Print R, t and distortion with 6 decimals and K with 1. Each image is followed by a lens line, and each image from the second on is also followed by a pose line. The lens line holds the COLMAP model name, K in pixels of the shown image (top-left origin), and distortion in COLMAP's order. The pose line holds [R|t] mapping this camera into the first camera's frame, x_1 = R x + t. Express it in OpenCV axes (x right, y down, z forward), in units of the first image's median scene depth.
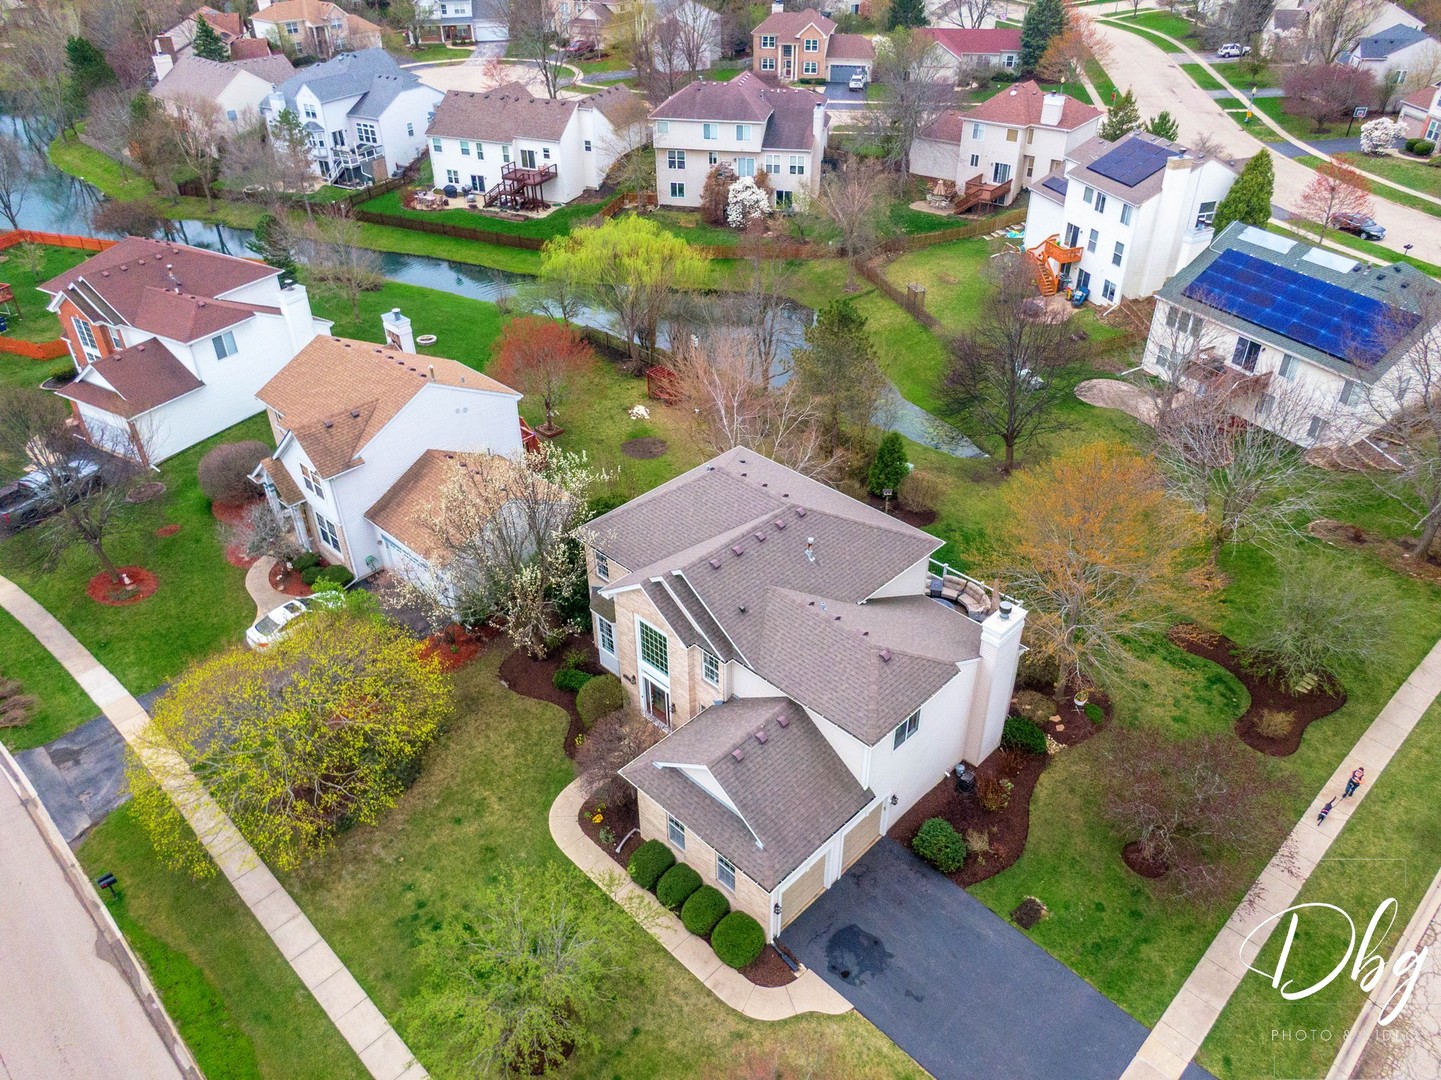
lens RADIAL K [[1035.5, 0, 717.0], [0, 1035.5, 544.1], [0, 0, 1]] dist [0.022579, -0.028998]
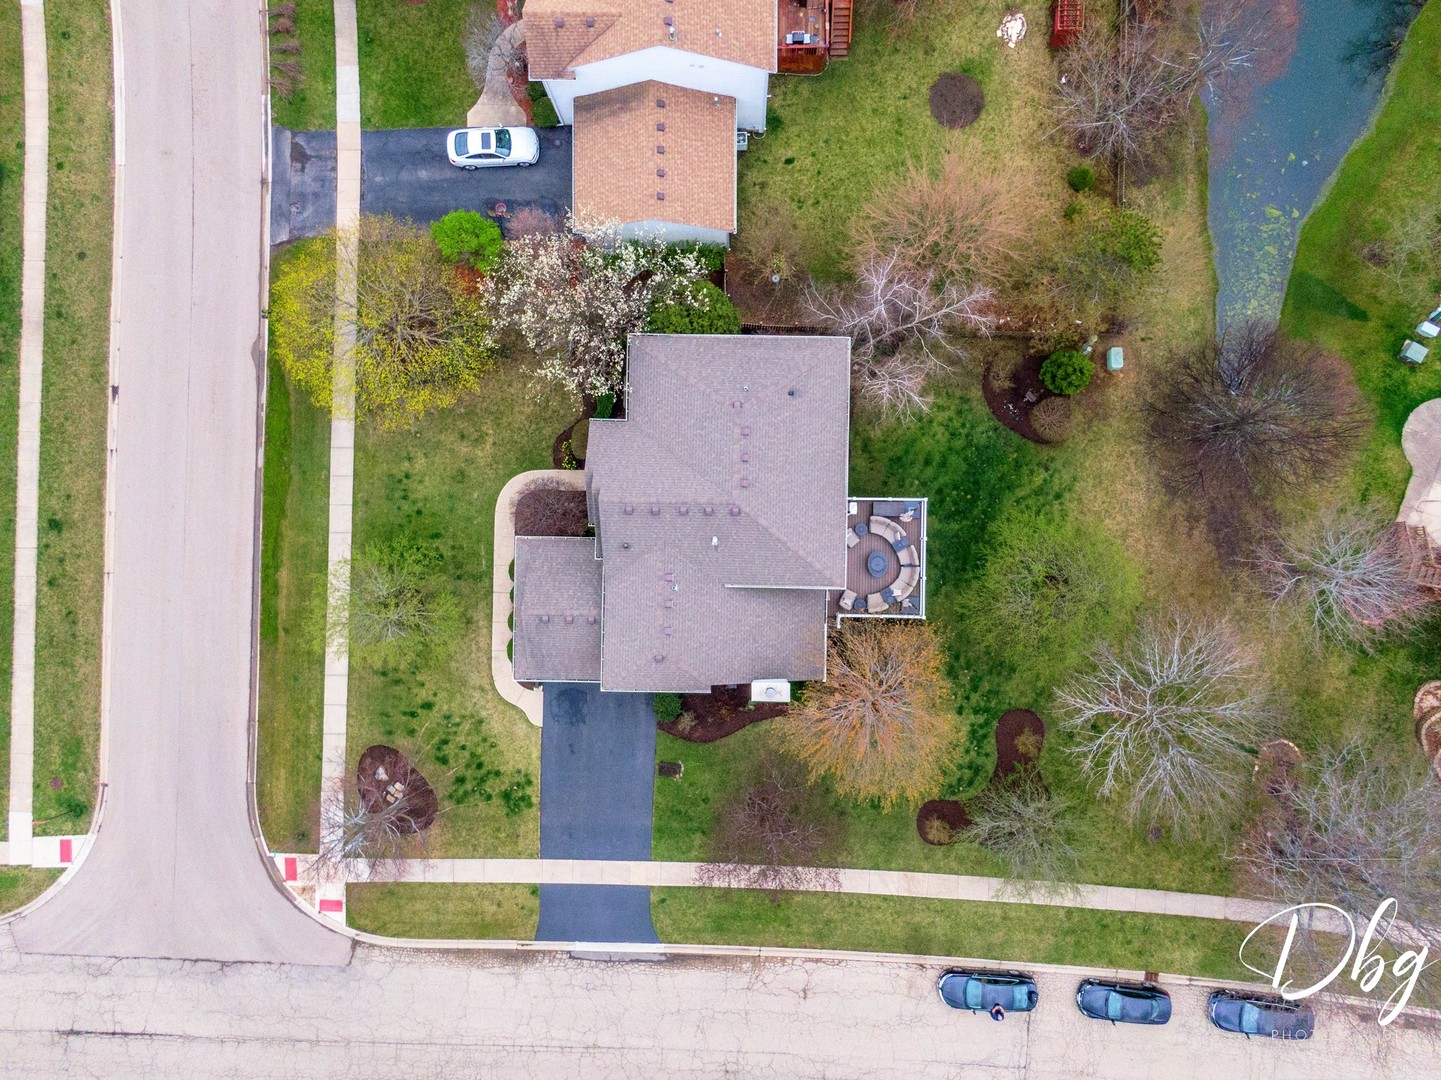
lens RADIAL K [[1035.5, 0, 711.6], [0, 1035.5, 529.9], [0, 0, 1]] dist [0.022579, -0.028998]
pose [[0.692923, 0.721009, -0.001729, 0.047209], [-0.400742, 0.387122, 0.830387, -0.592227], [0.599386, -0.574701, 0.557185, 0.206167]]
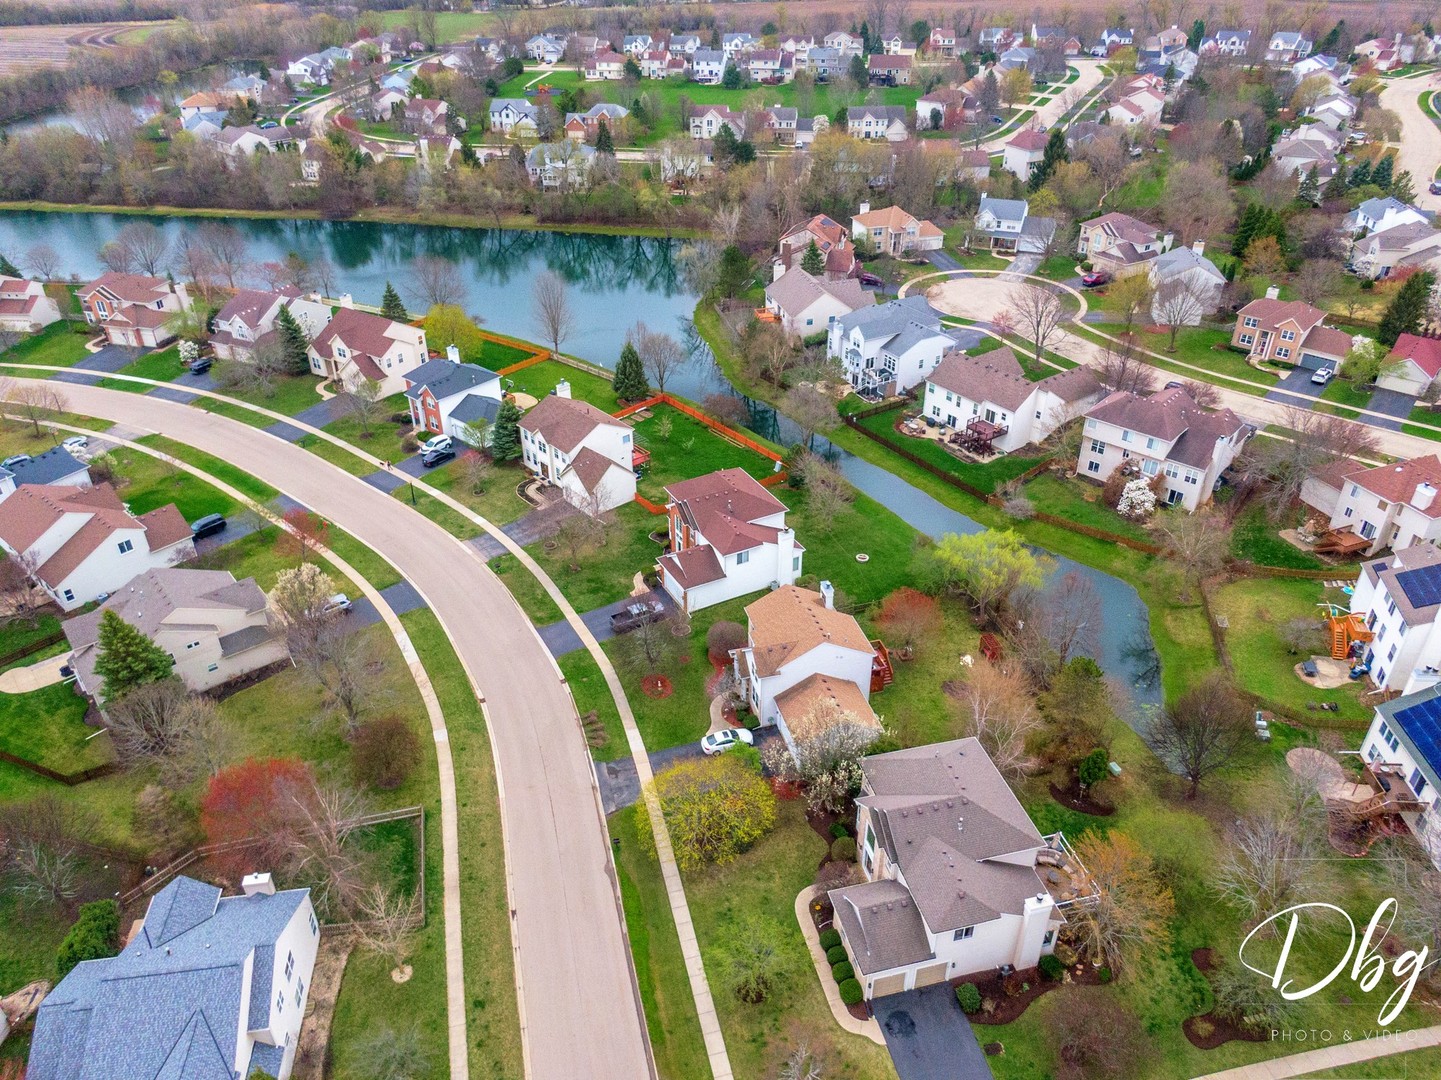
lens RADIAL K [[1035.5, 0, 716.6], [0, 1035.5, 535.5], [0, 0, 1]] dist [0.022579, -0.028998]
pose [[0.857656, 0.280842, -0.430760, 0.229839], [-0.296305, 0.954544, 0.032379, -0.261582], [0.420272, 0.099866, 0.901886, -0.593843]]
